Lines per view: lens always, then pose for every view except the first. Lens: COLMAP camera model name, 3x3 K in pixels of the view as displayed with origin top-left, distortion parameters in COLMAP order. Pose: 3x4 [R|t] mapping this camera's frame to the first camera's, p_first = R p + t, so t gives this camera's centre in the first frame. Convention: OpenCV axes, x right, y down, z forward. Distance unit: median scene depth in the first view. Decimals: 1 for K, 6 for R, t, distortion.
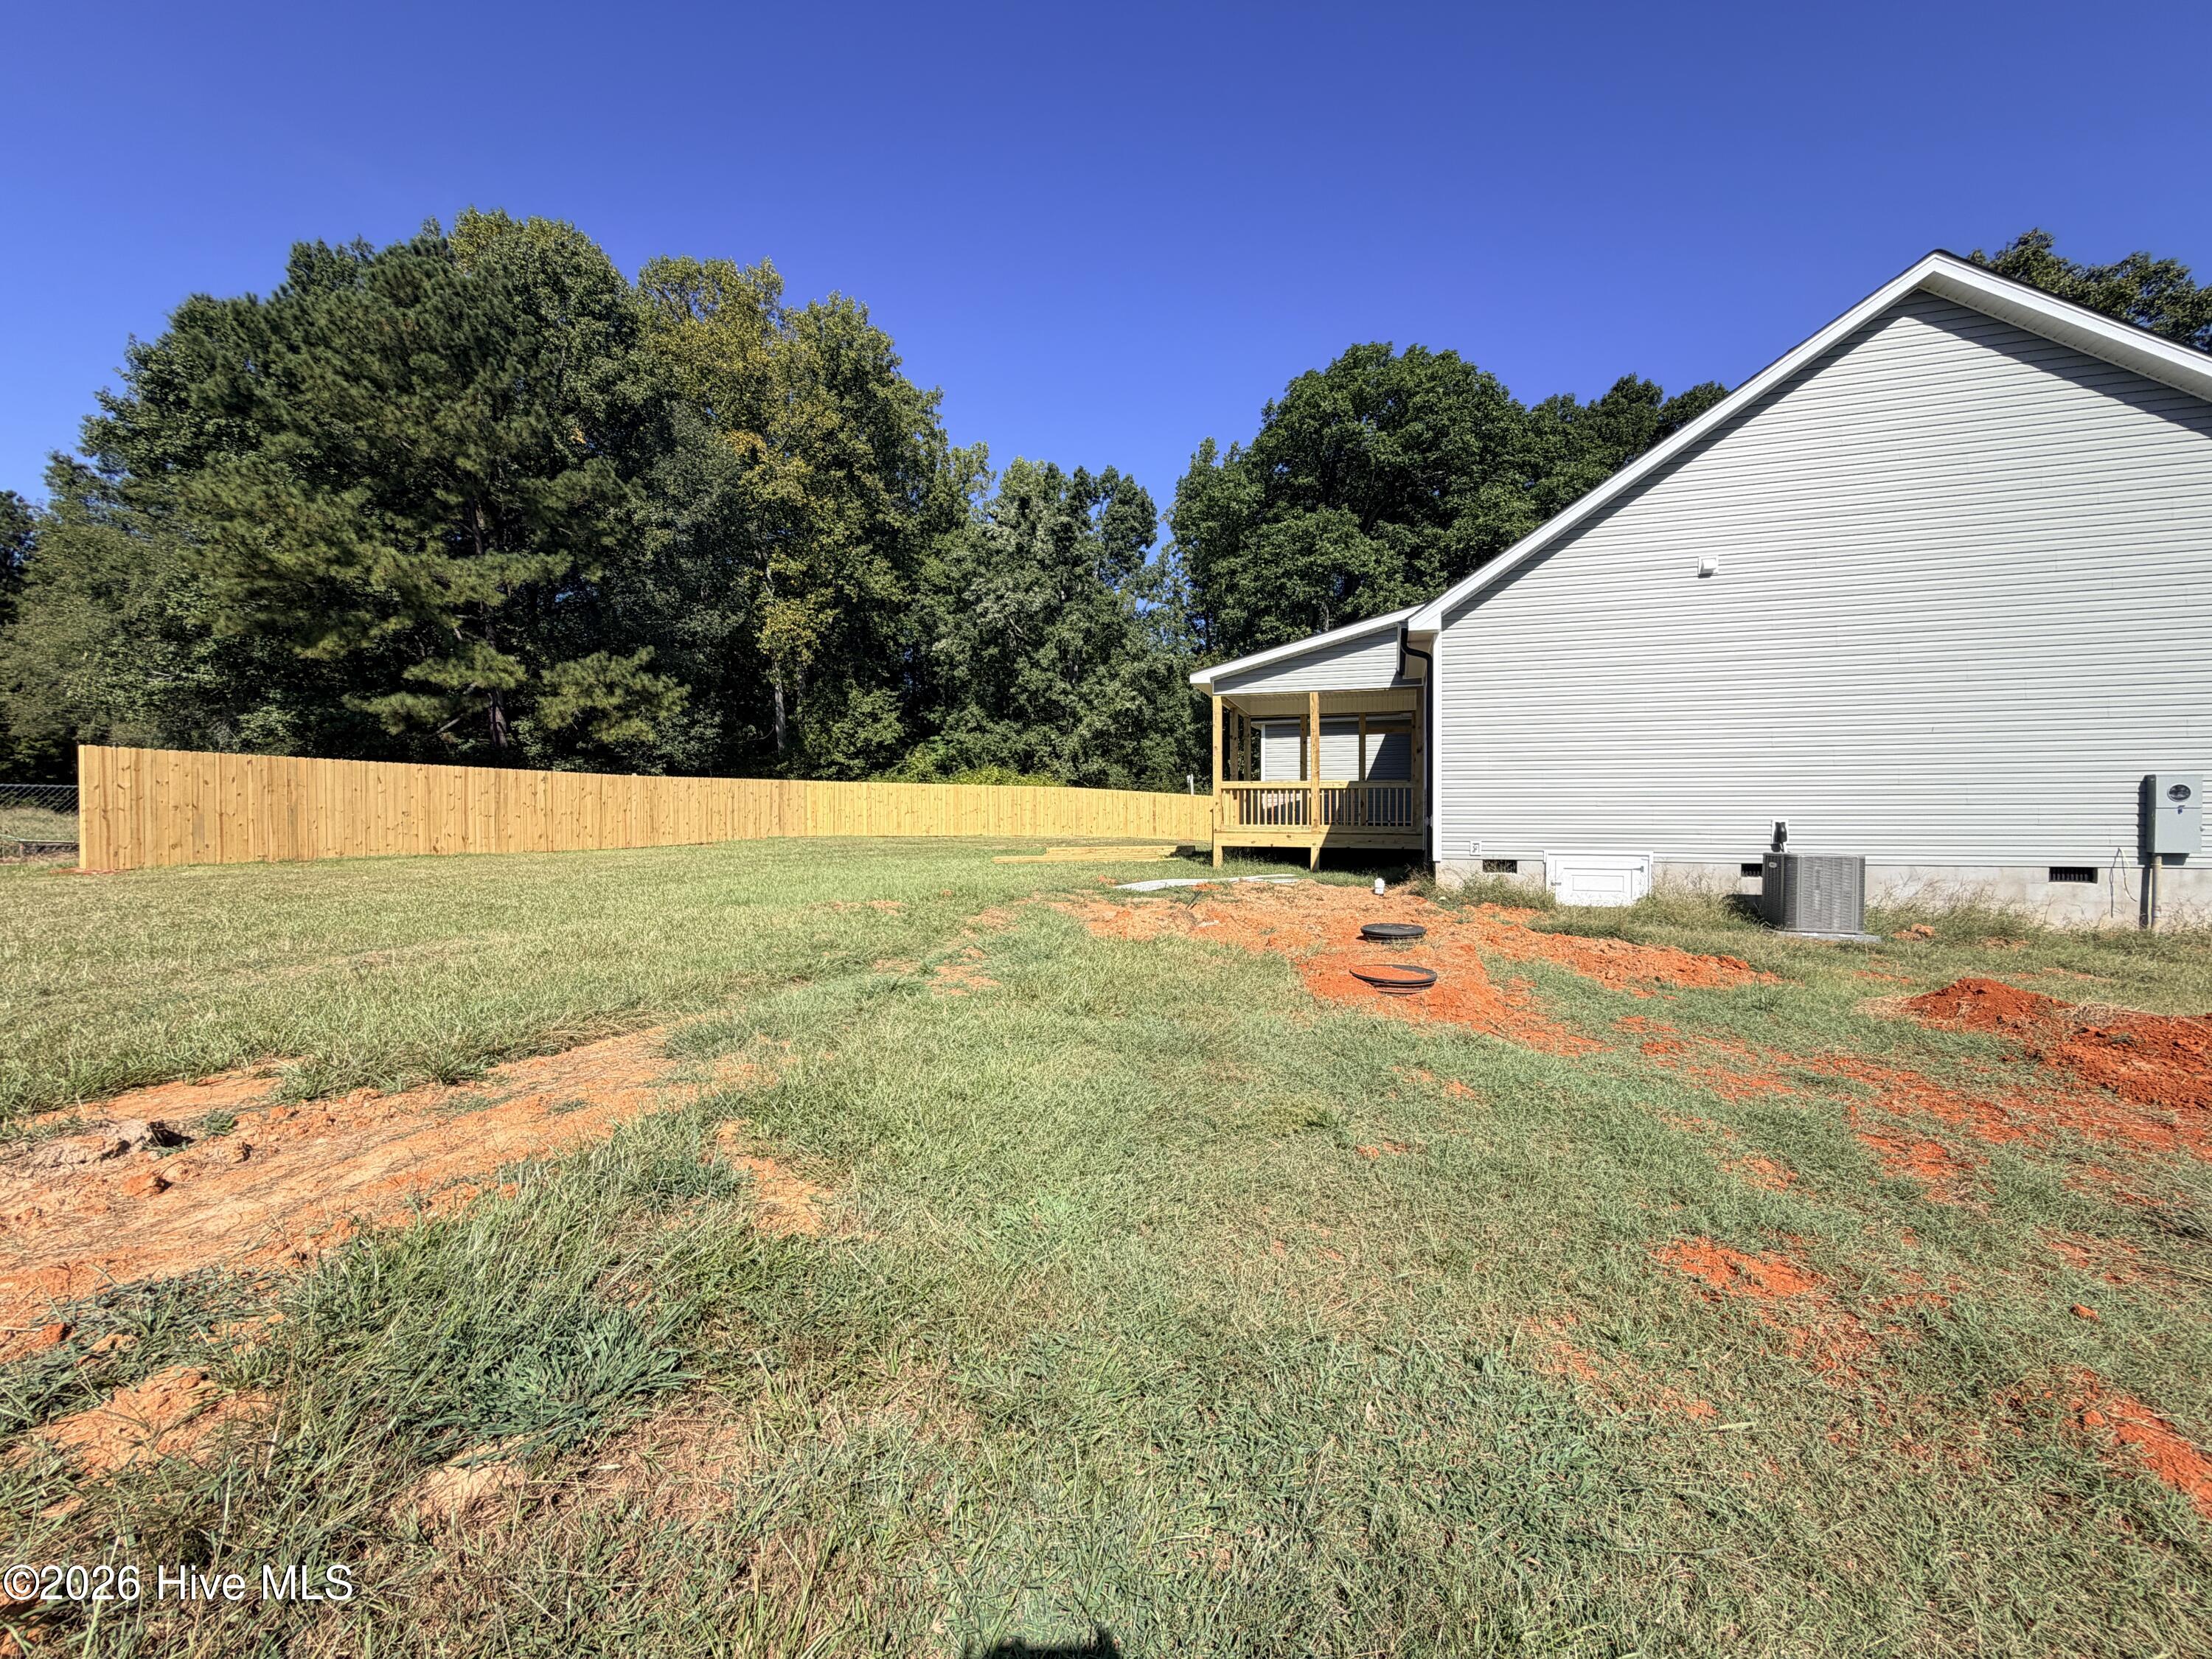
lens RADIAL K [[882.7, 0, 1089.0], [0, 882.7, 820.4], [0, 0, 1]] dist [0.003647, 0.000239]
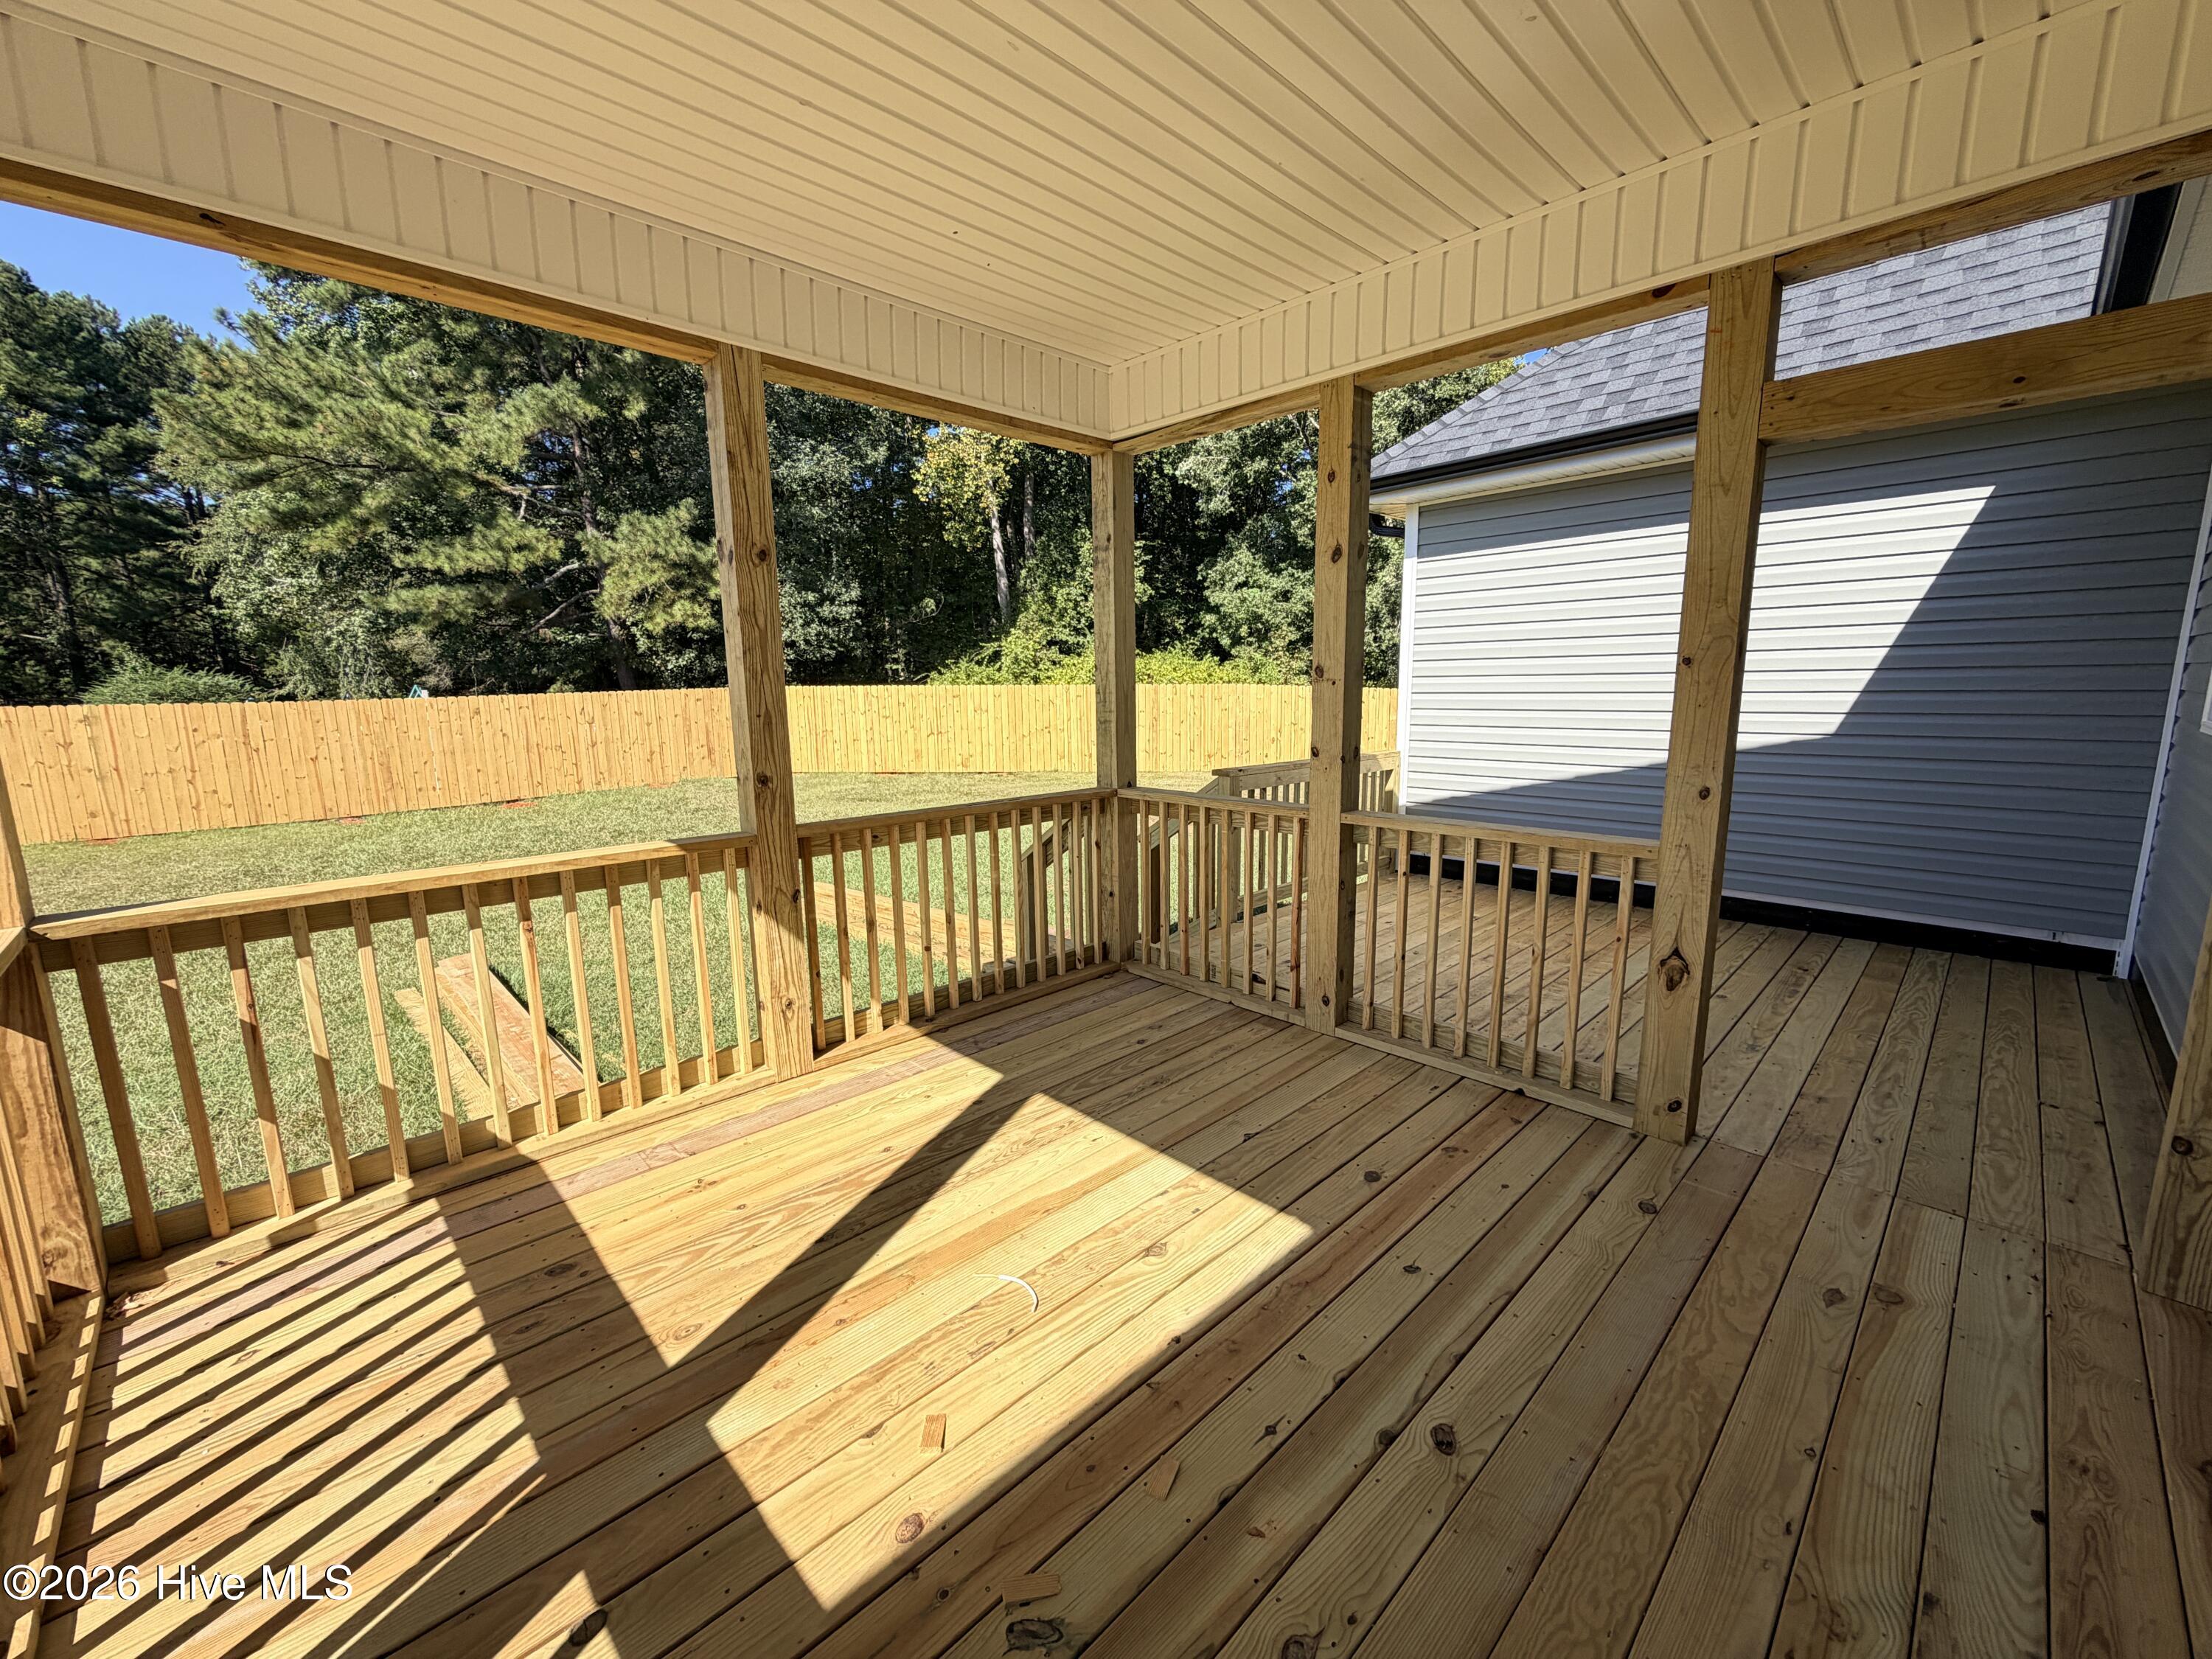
lens RADIAL K [[882.7, 0, 1100.9], [0, 882.7, 827.3], [0, 0, 1]] dist [0.003647, 0.000239]
pose [[0.890513, 0.059163, -0.451094, 0.127985], [0.013416, 0.987663, 0.156021, -0.027283], [0.454760, -0.144991, 0.878733, 0.355445]]
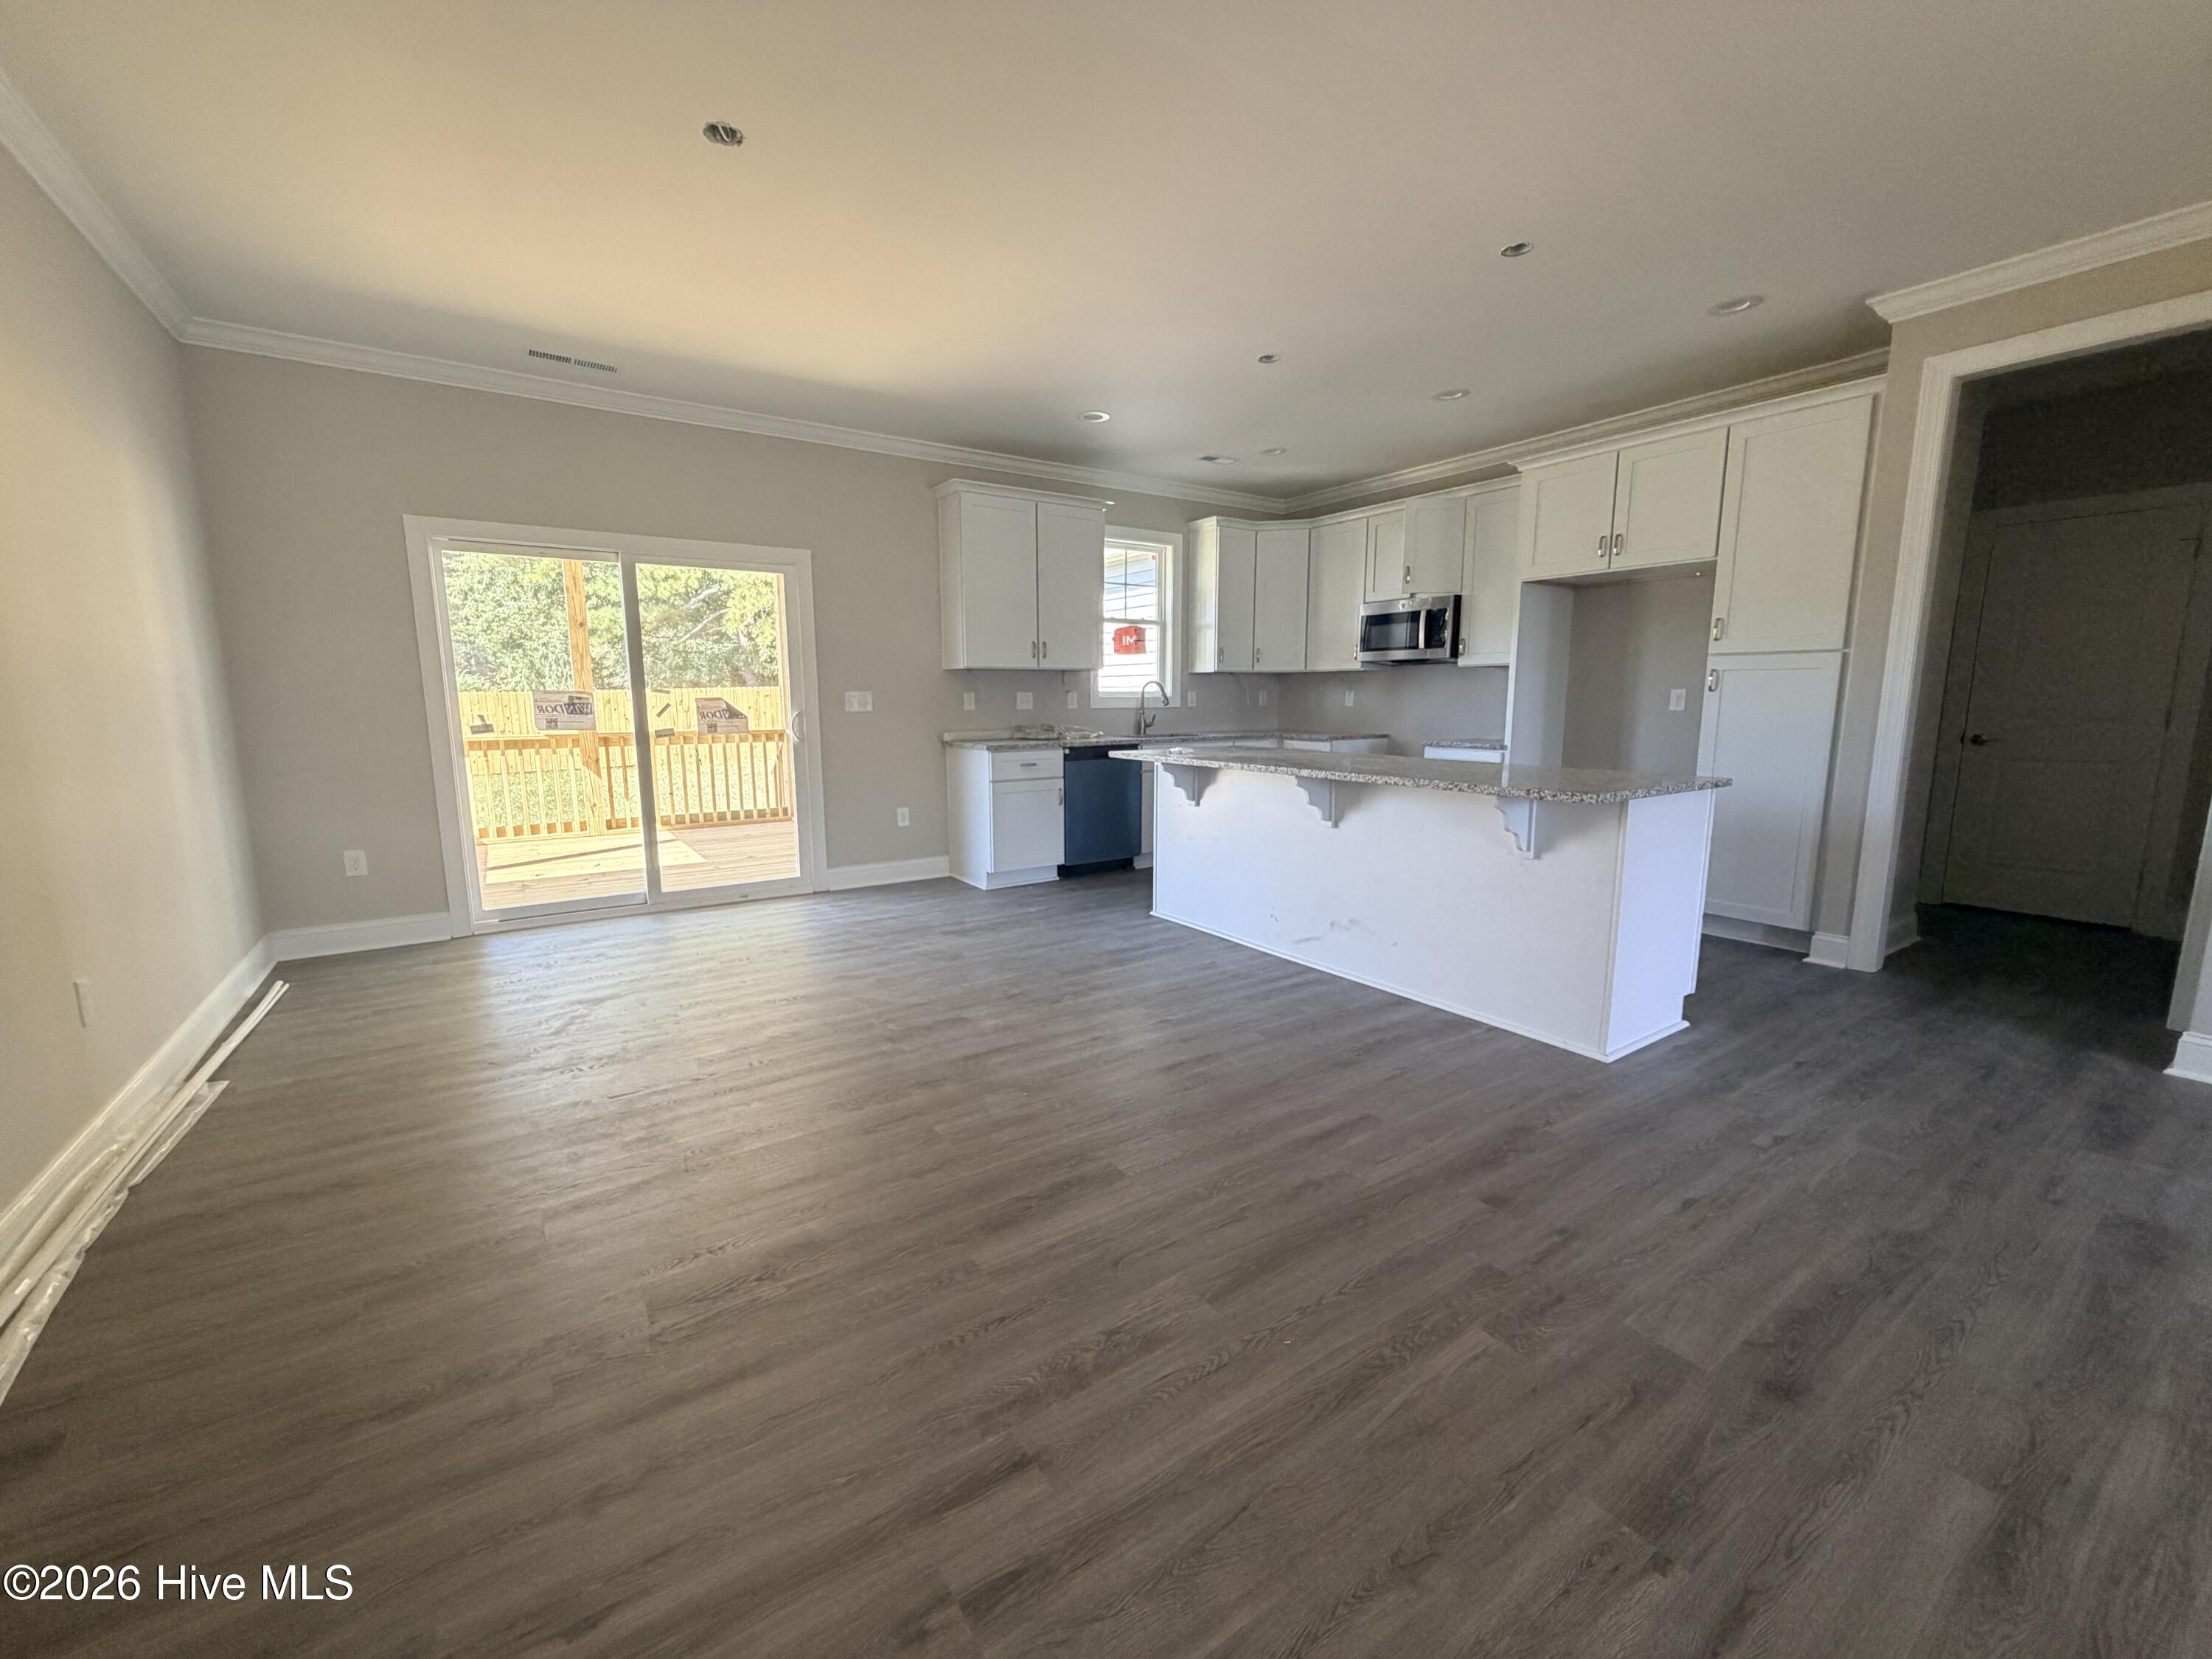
lens RADIAL K [[882.7, 0, 1101.0], [0, 882.7, 824.8], [0, 0, 1]] dist [0.003647, 0.000239]
pose [[0.799780, 0.085505, -0.594172, 0.264720], [0.000304, 0.989746, 0.142840, -0.023420], [0.600293, -0.114421, 0.791553, 0.324581]]
